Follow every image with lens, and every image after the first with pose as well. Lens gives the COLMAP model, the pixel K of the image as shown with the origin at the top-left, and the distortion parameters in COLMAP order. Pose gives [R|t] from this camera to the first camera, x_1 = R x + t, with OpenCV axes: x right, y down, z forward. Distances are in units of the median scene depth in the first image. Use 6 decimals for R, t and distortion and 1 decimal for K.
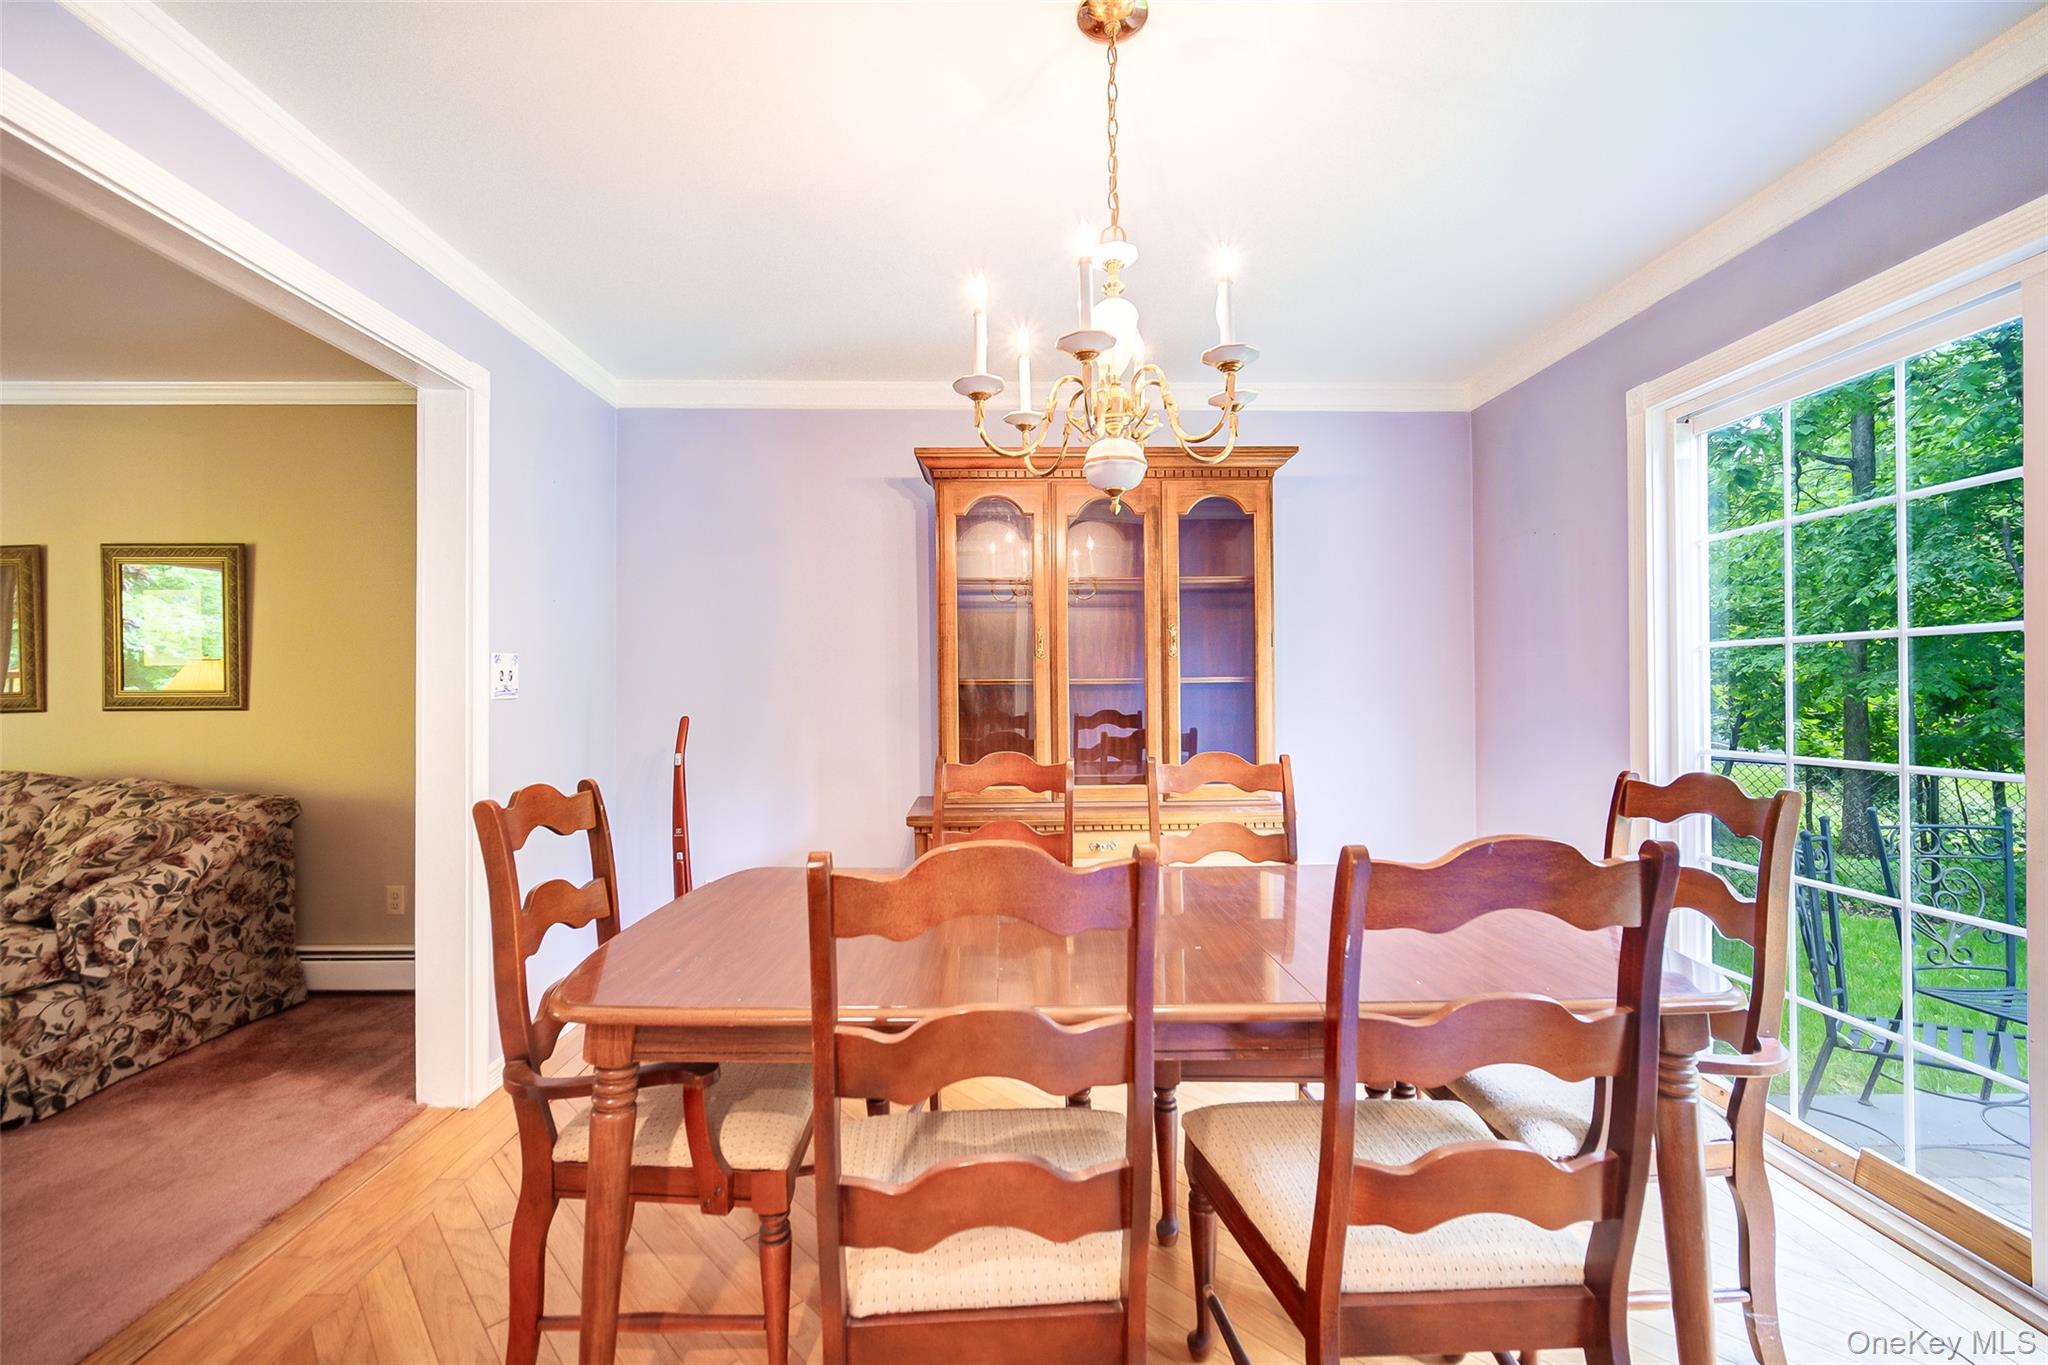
lens RADIAL K [[816.4, 0, 1024.0], [0, 816.4, 682.5], [0, 0, 1]] dist [-0.002759, -0.000384]
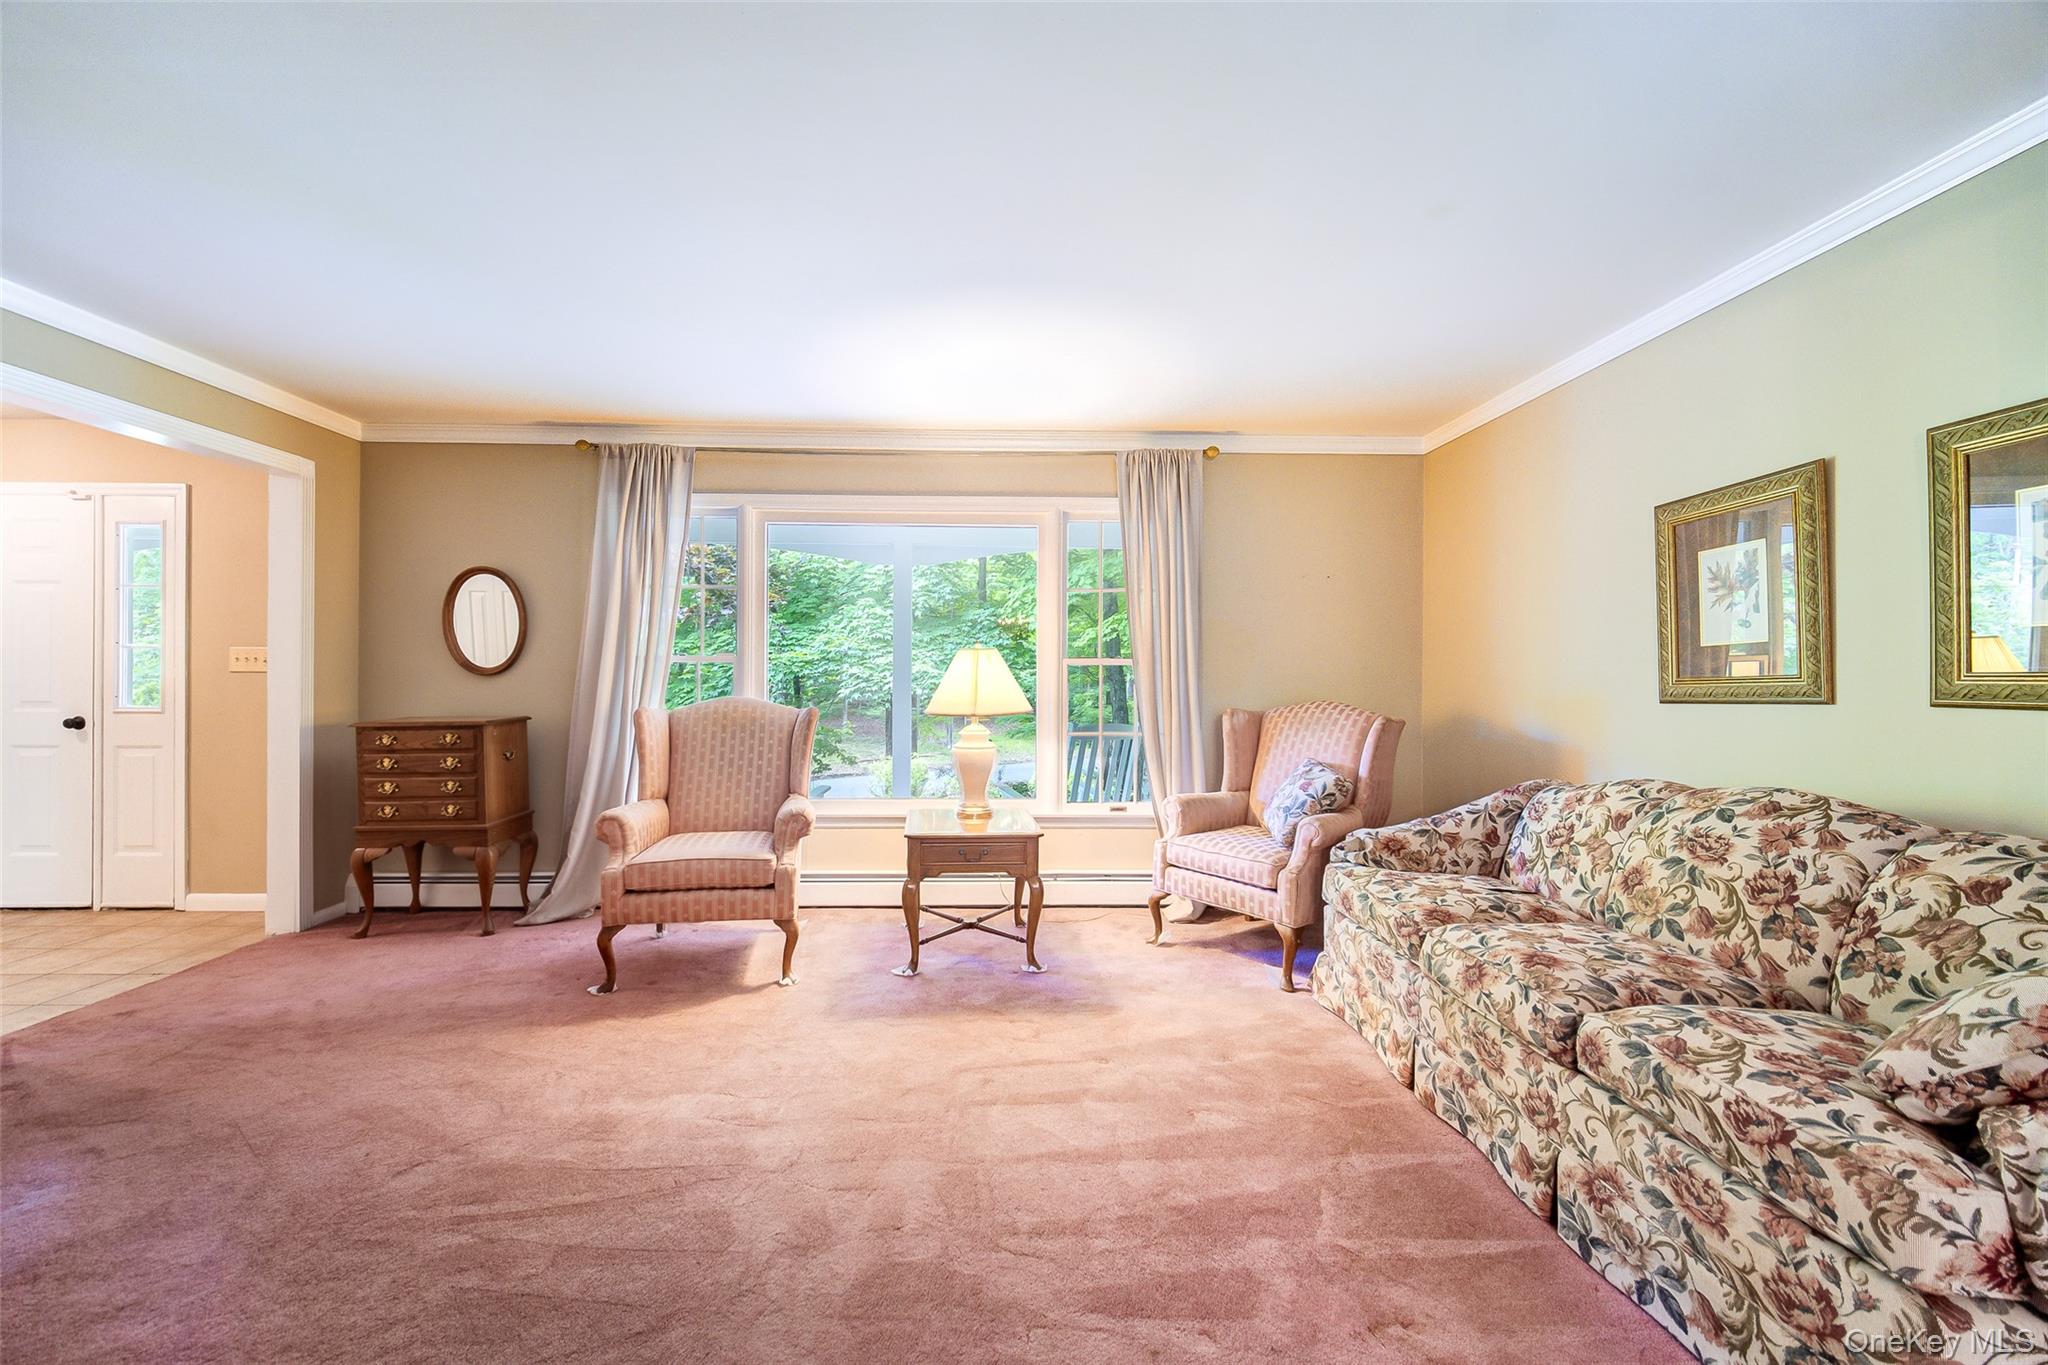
lens RADIAL K [[817.2, 0, 1003.2], [0, 817.2, 670.3], [0, 0, 1]] dist [-0.000885, 0.000383]
pose [[-0.001470, -0.000266, -0.999999, -0.670985], [0.000249, 1.000000, -0.000267, 0.010134], [0.999999, -0.000249, -0.001469, 0.398560]]
